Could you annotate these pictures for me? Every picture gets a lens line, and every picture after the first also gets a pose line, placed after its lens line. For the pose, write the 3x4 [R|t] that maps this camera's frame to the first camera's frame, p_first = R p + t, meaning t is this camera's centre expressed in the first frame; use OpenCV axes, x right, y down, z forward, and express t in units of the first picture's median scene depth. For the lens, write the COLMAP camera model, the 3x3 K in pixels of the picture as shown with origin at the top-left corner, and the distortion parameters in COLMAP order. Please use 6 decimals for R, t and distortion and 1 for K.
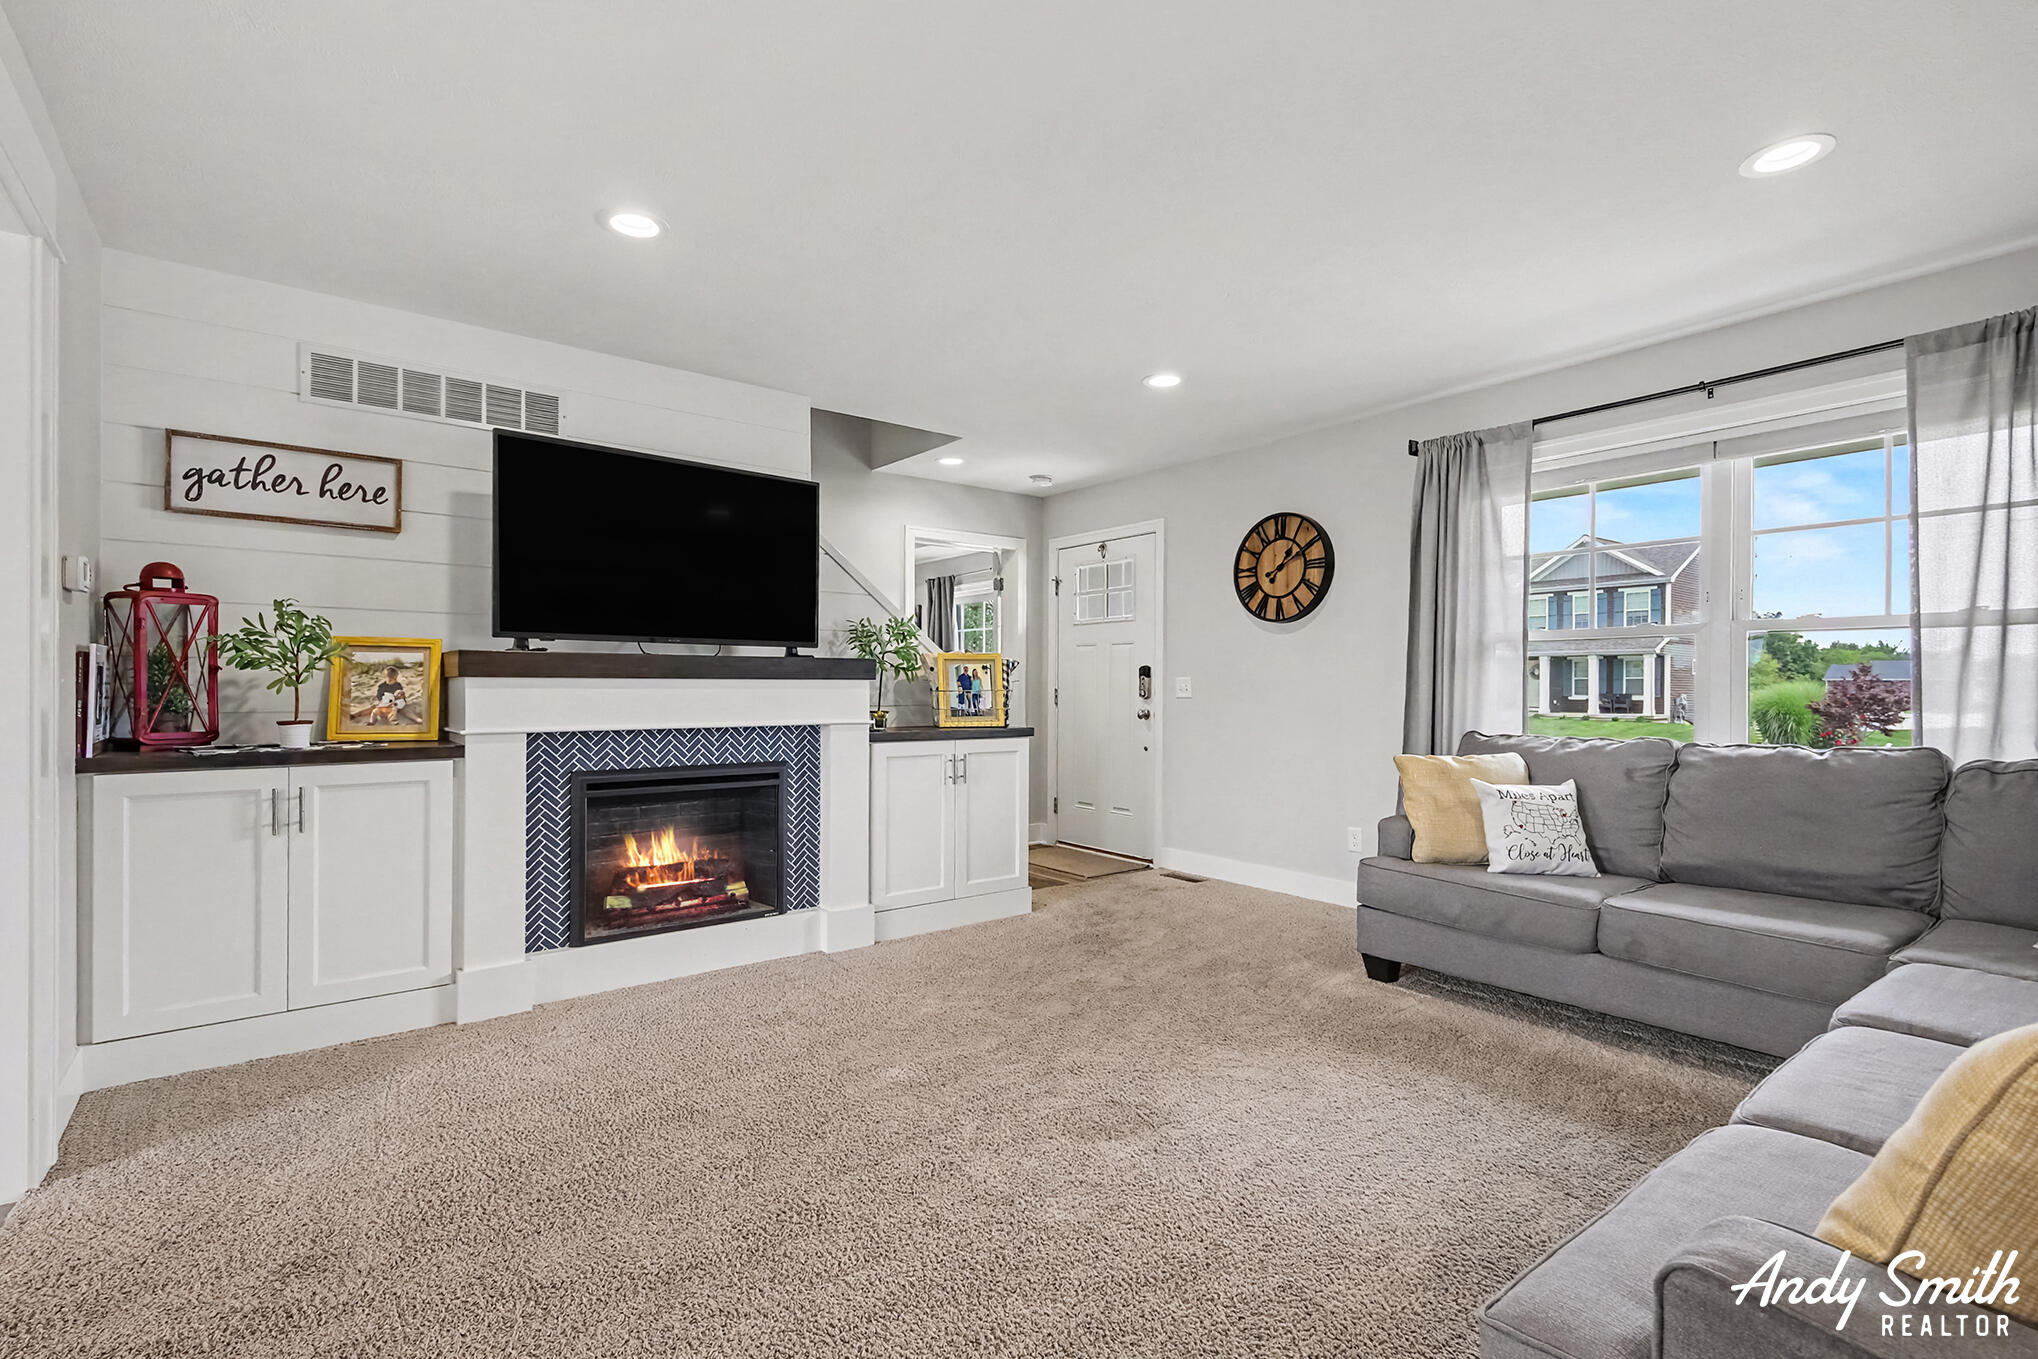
lens RADIAL K [[921.8, 0, 1019.0], [0, 921.8, 679.5], [0, 0, 1]] dist [-0.000732, -0.000034]
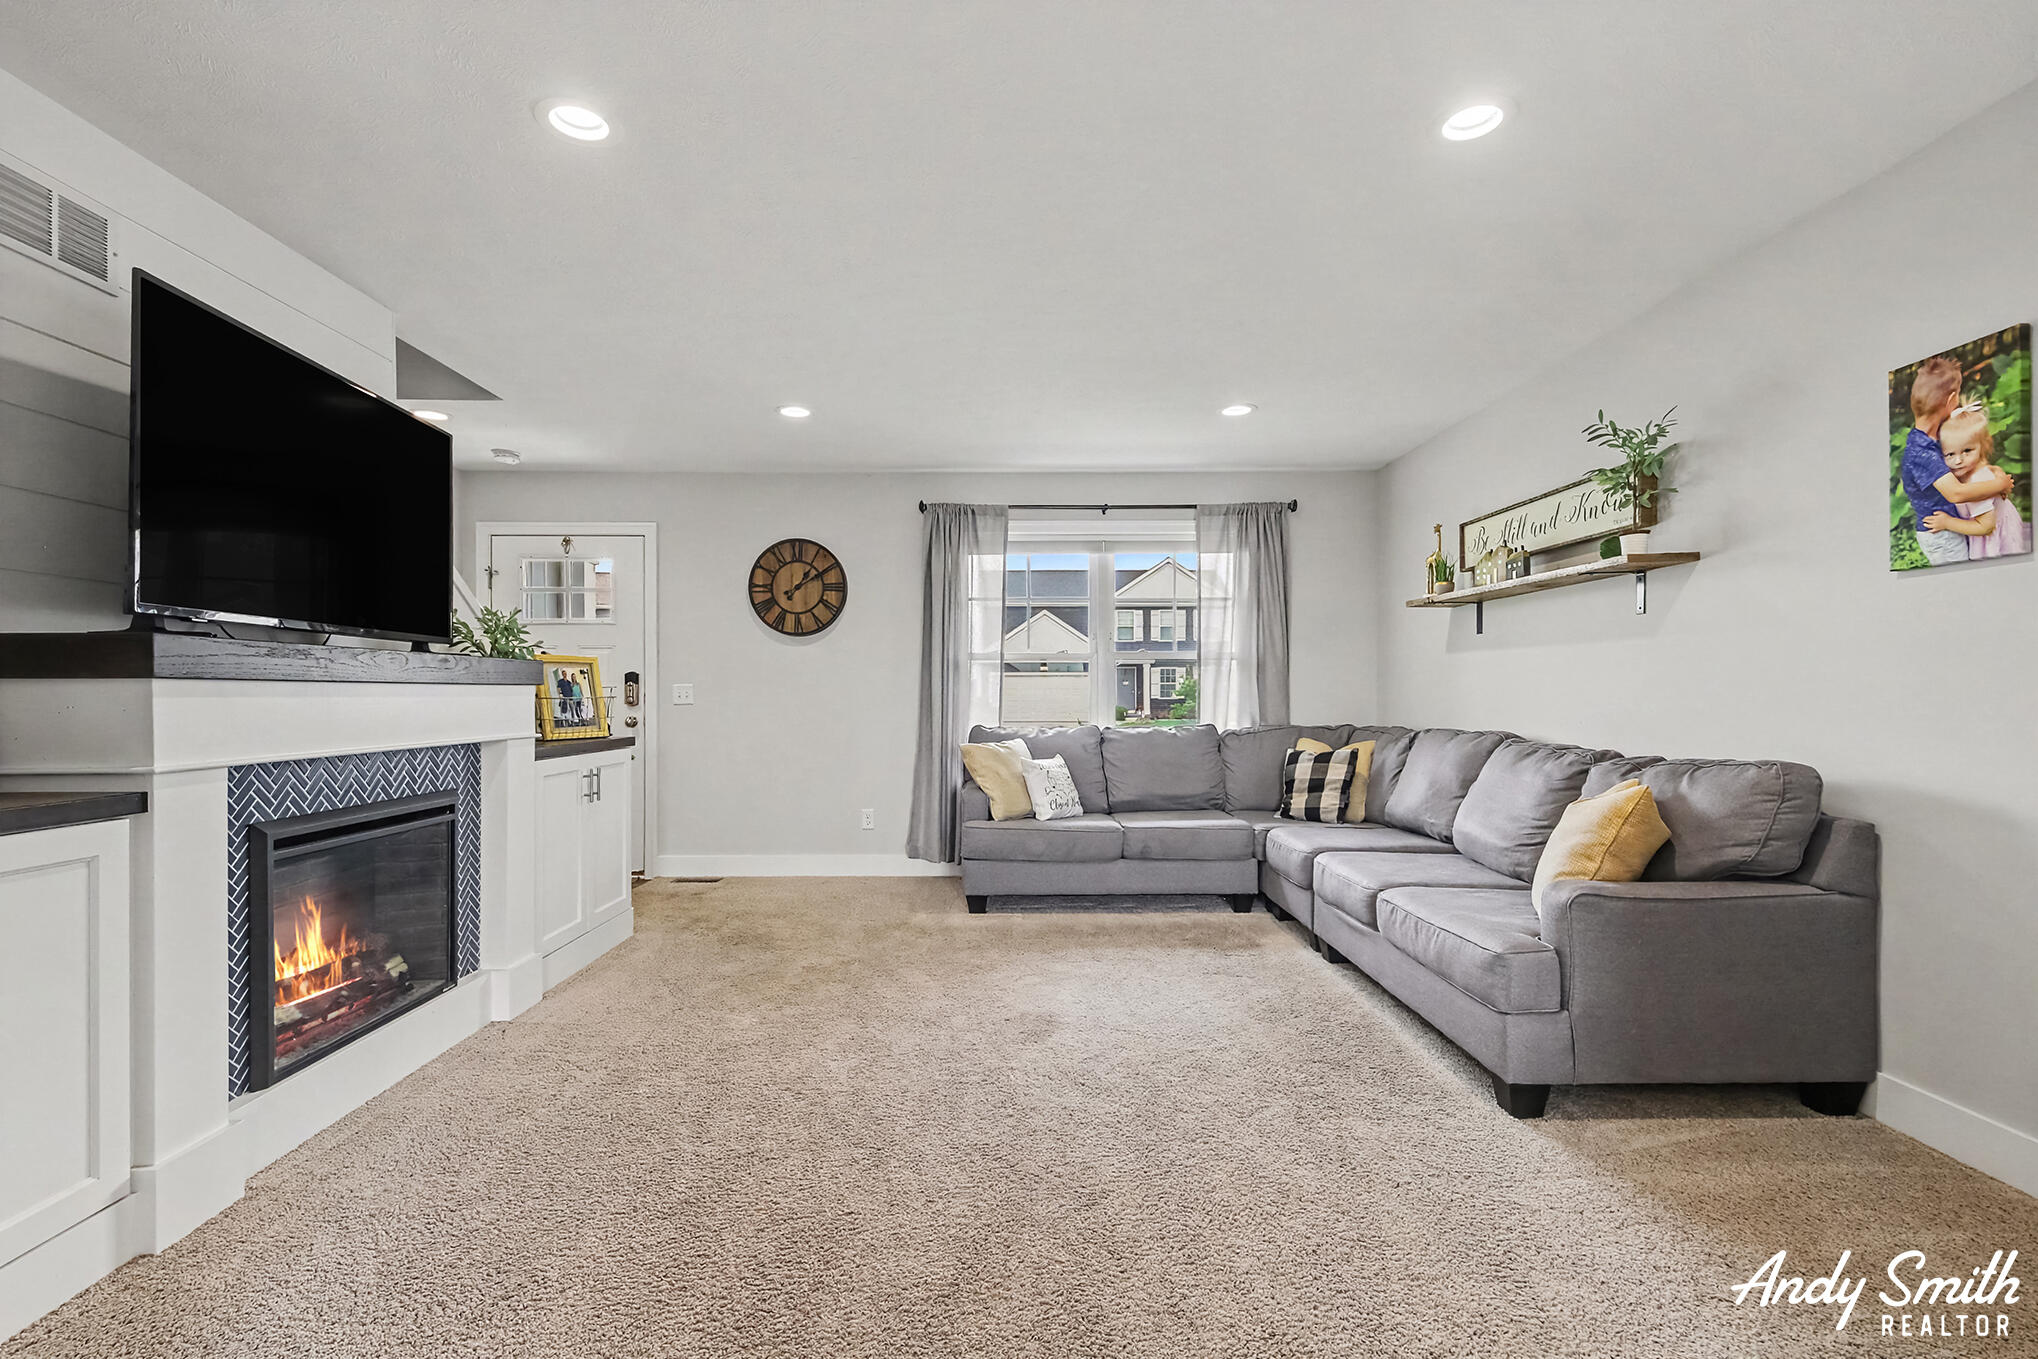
lens RADIAL K [[907.6, 0, 1019.0], [0, 907.6, 679.5], [0, 0, 1]] dist [0.000789, -0.015216]
pose [[0.595944, 0.009684, 0.802967, -0.499591], [-0.003446, 0.999949, -0.009502, 0.001314], [-0.803018, 0.002895, 0.595947, 0.136514]]
